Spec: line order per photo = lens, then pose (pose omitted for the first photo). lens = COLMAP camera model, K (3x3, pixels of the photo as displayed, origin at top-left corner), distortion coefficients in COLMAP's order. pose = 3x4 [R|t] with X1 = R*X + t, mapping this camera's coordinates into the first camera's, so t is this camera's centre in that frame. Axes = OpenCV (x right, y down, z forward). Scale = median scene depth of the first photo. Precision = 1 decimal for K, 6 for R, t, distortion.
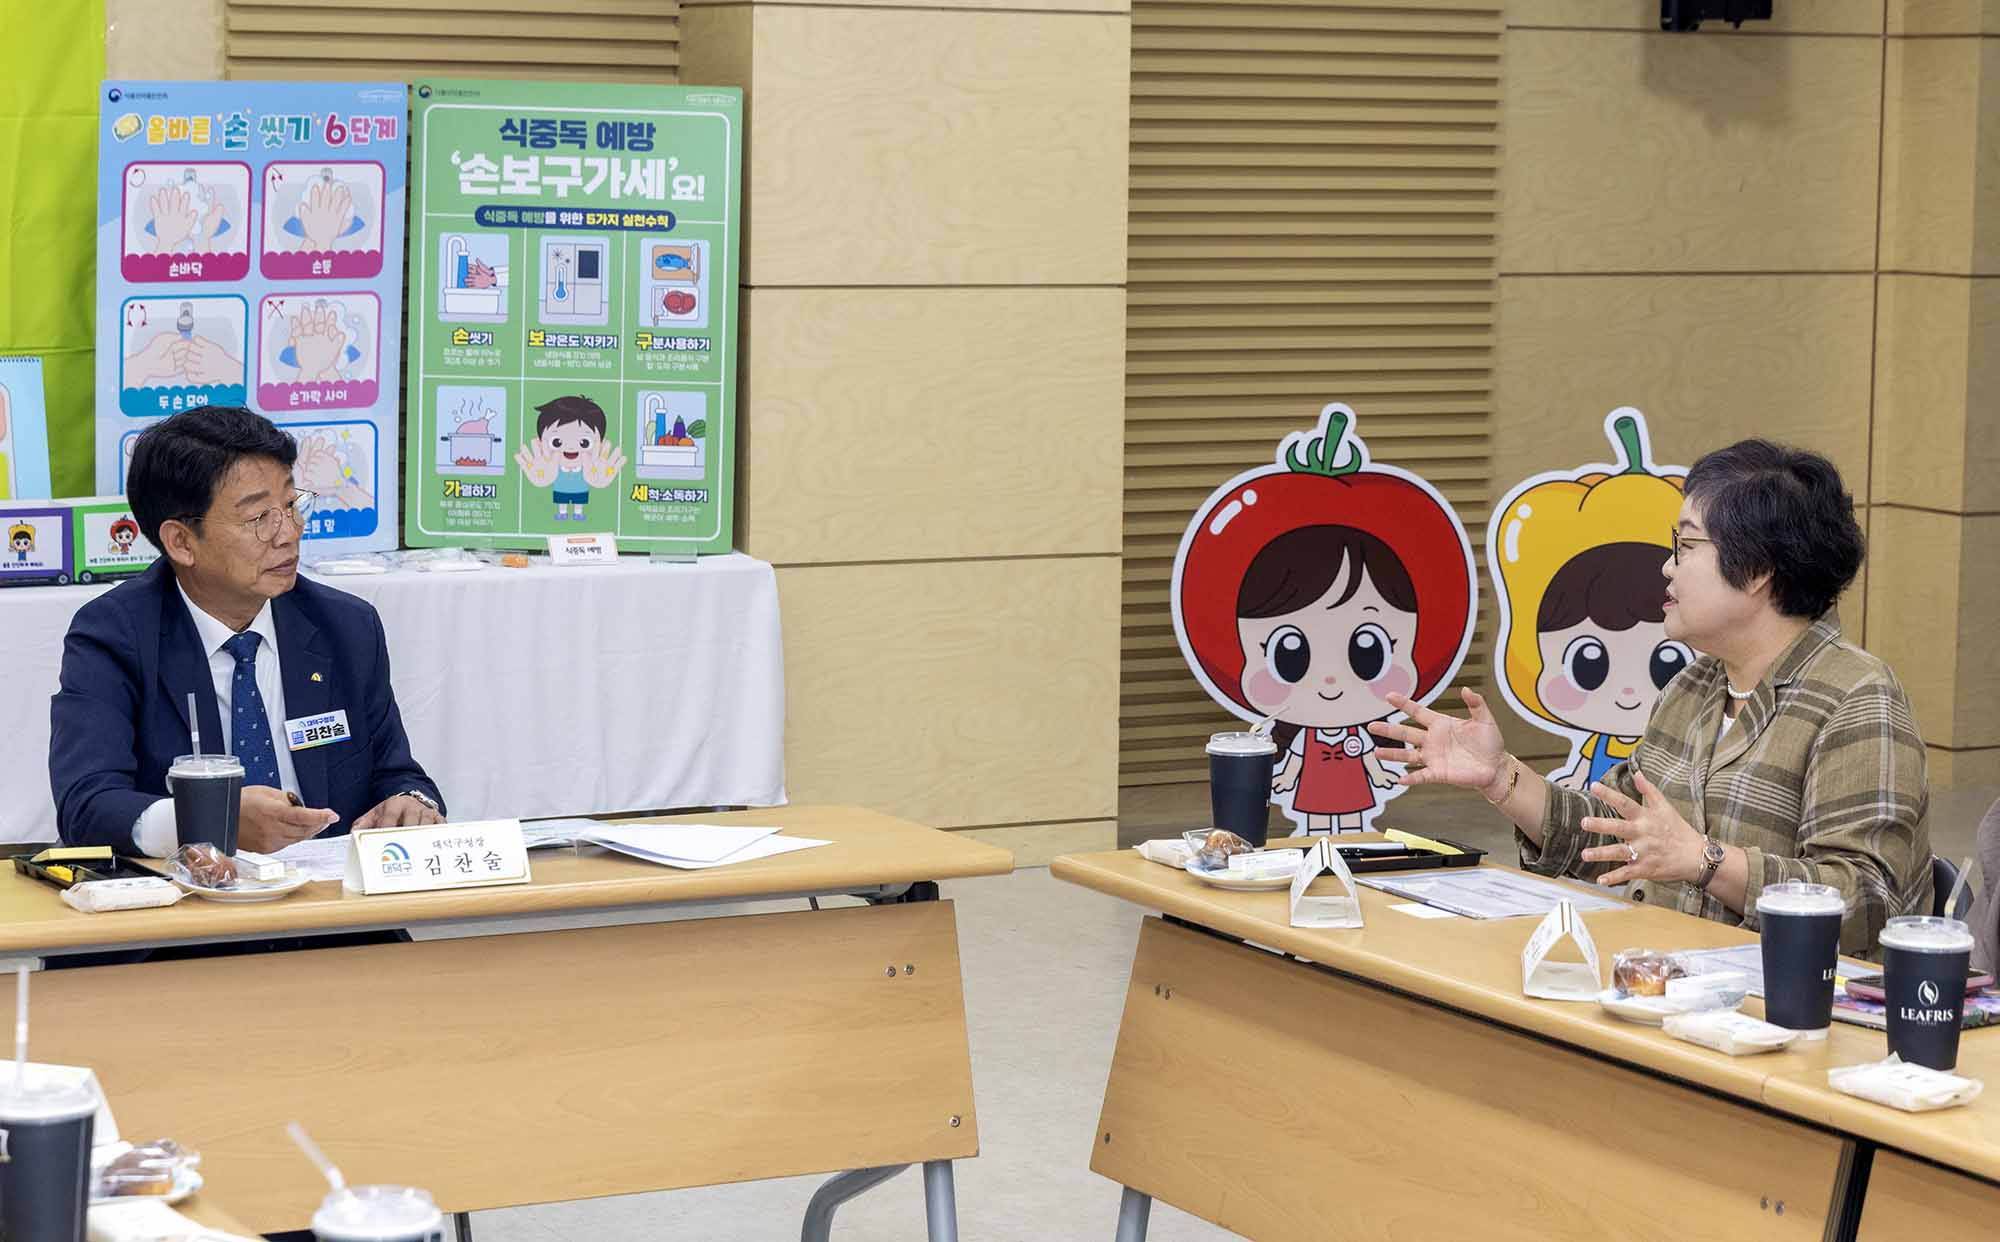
lens RADIAL K [[4546.5, 0, 998.7], [0, 4546.5, 616.5], [0, 0, 1]] dist [0.059093, 0.000000]
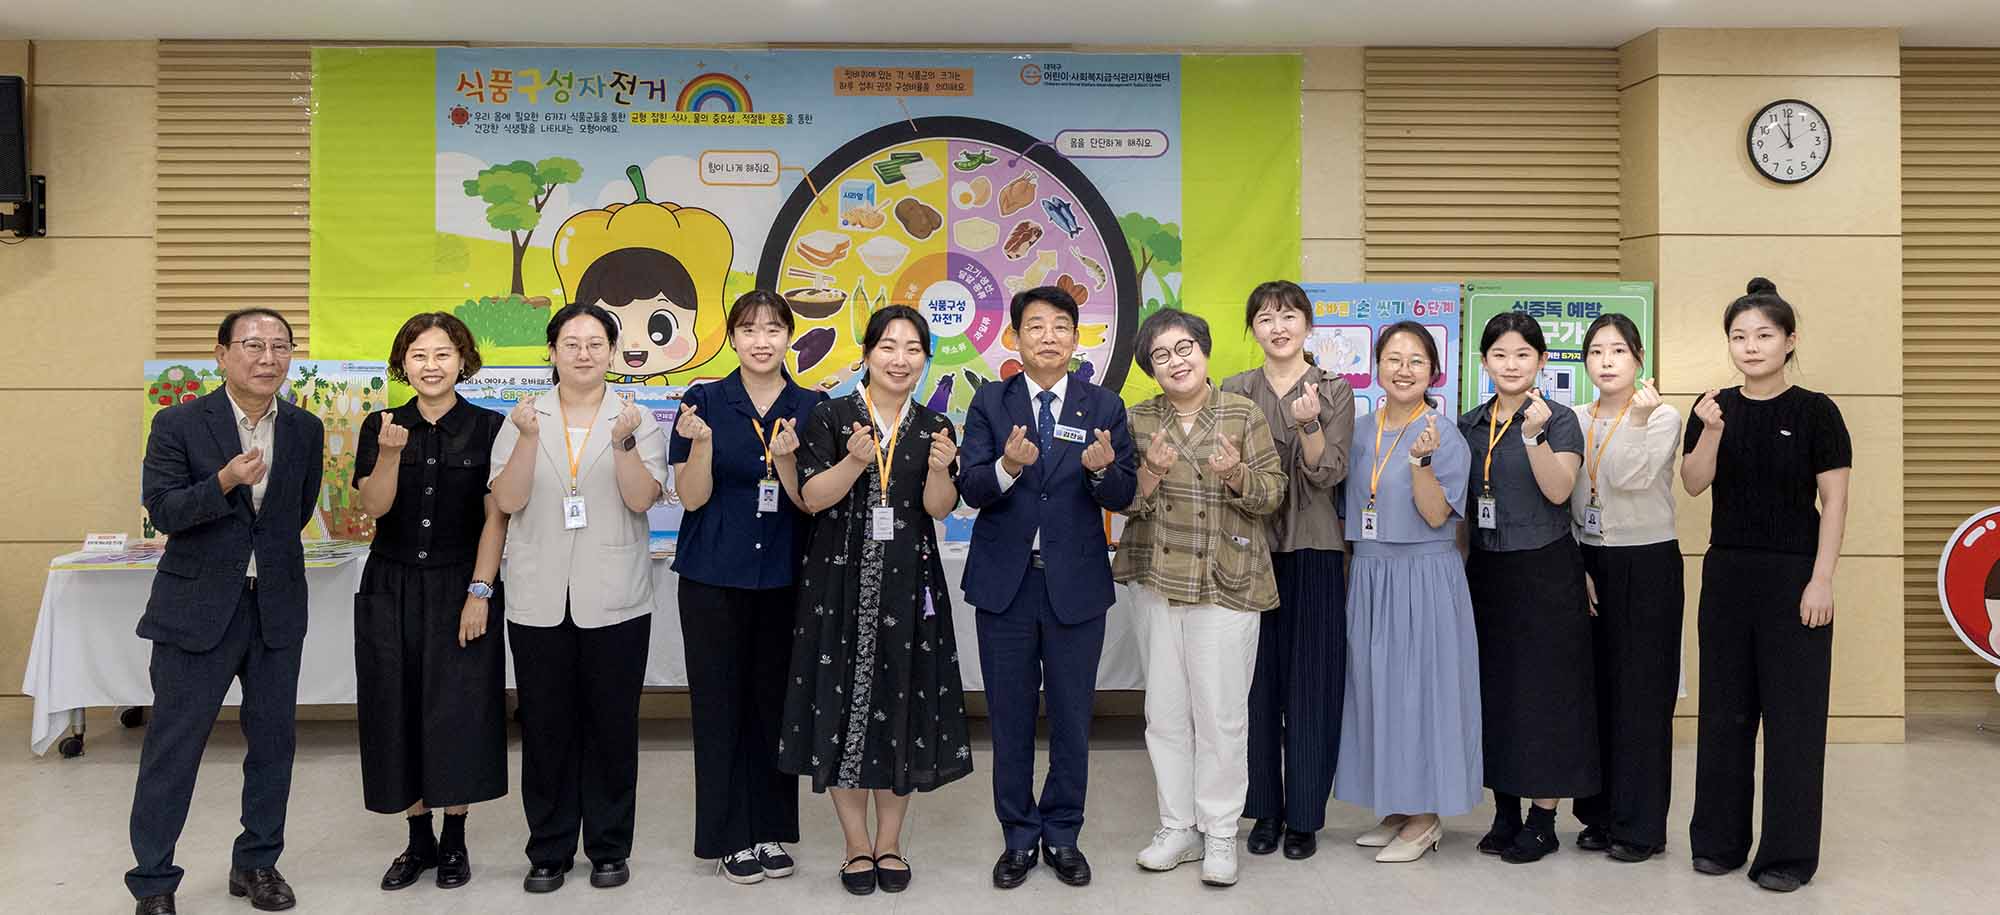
lens RADIAL K [[1457.0, 0, 1074.6], [0, 1457.0, 301.0], [0, 0, 1]] dist [0.011465, -0.007612]
pose [[0.893232, -0.016597, -0.449289, -0.002868], [-0.040762, 0.992213, -0.117694, -0.032757], [0.447744, 0.123442, 0.885600, 0.396265]]
